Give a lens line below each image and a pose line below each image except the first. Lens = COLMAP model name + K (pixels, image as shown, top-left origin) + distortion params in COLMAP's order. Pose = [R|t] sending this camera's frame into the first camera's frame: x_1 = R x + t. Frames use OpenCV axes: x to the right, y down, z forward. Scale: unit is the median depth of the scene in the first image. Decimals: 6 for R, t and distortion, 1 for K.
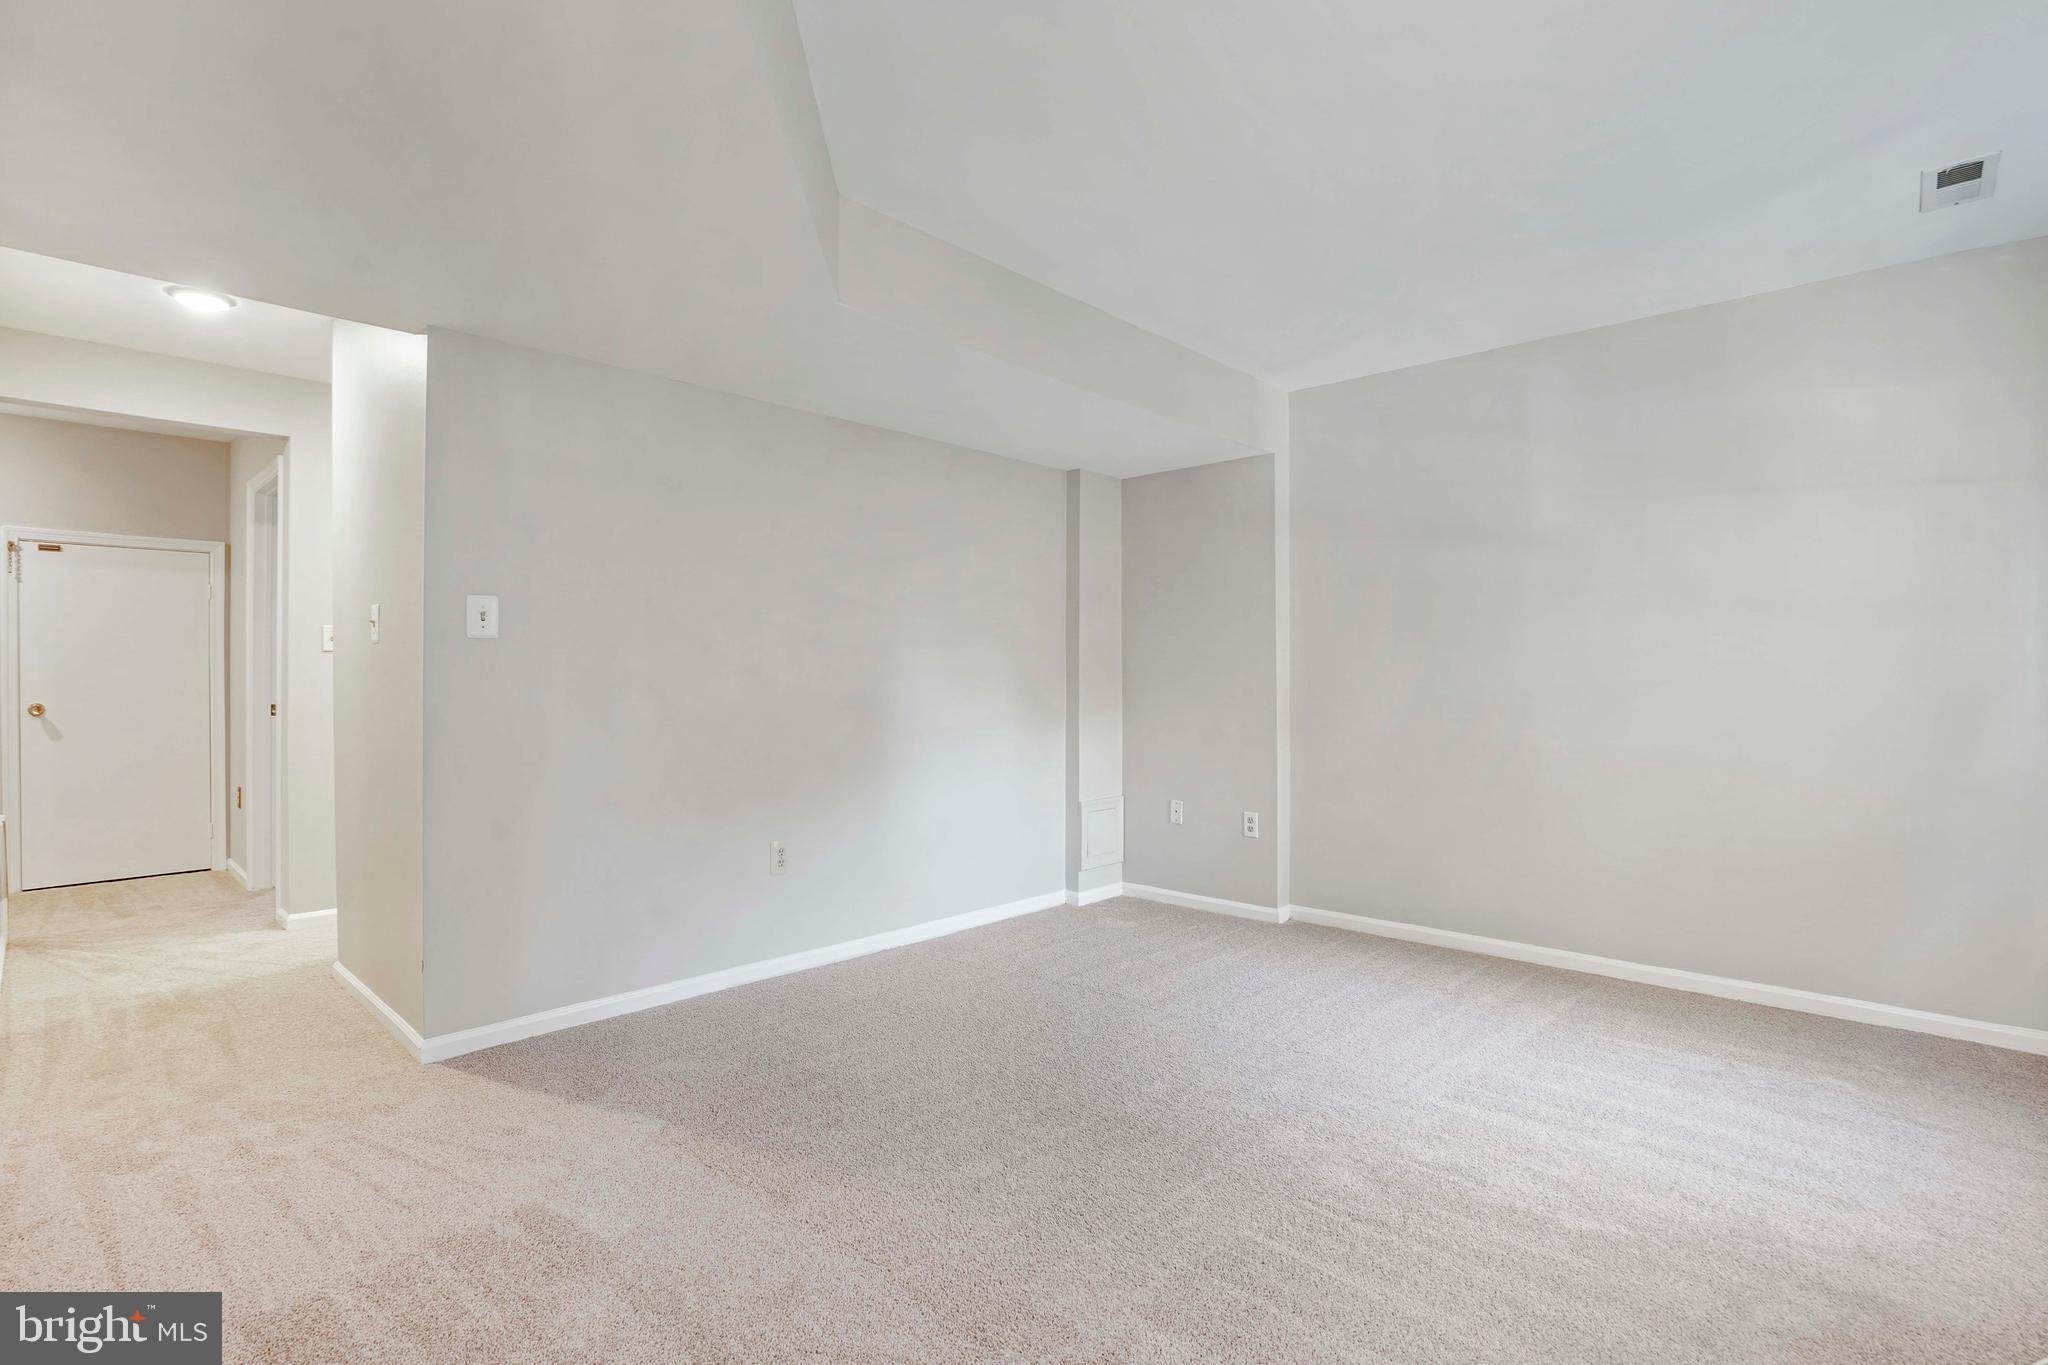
lens RADIAL K [[979.2, 0, 1014.0], [0, 979.2, 678.6], [0, 0, 1]] dist [-0.050509, 0.017249]
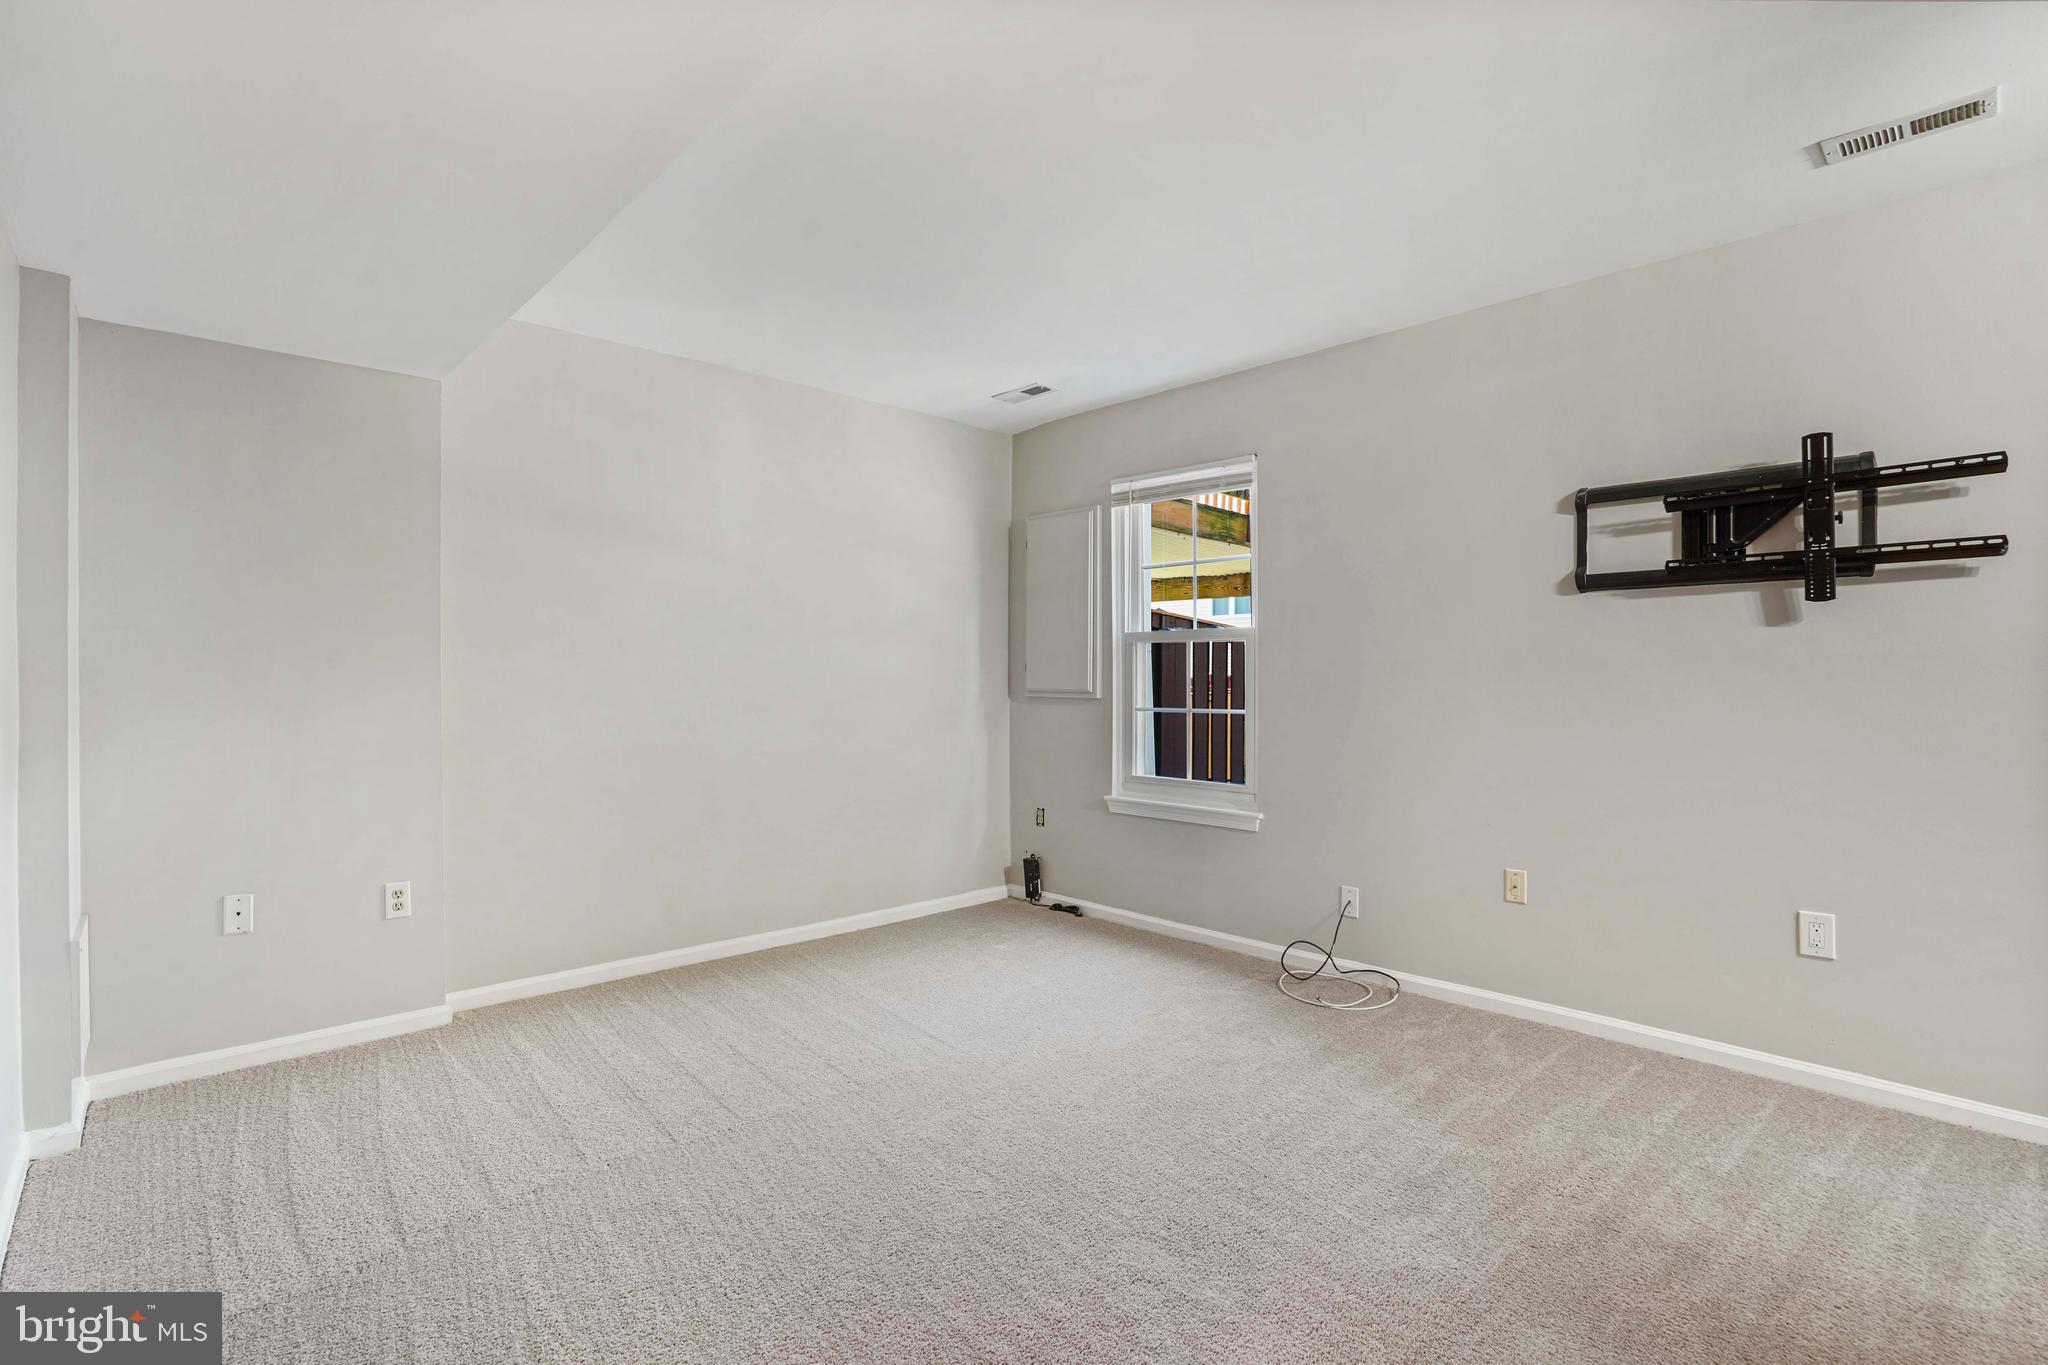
lens RADIAL K [[979.2, 0, 1036.8], [0, 979.2, 671.5], [0, 0, 1]] dist [-0.050509, 0.017249]
pose [[0.056372, 0.003439, 0.998404, -0.412837], [0.008832, 0.999953, -0.003943, -0.005719], [-0.998371, 0.009040, 0.056339, 0.509288]]
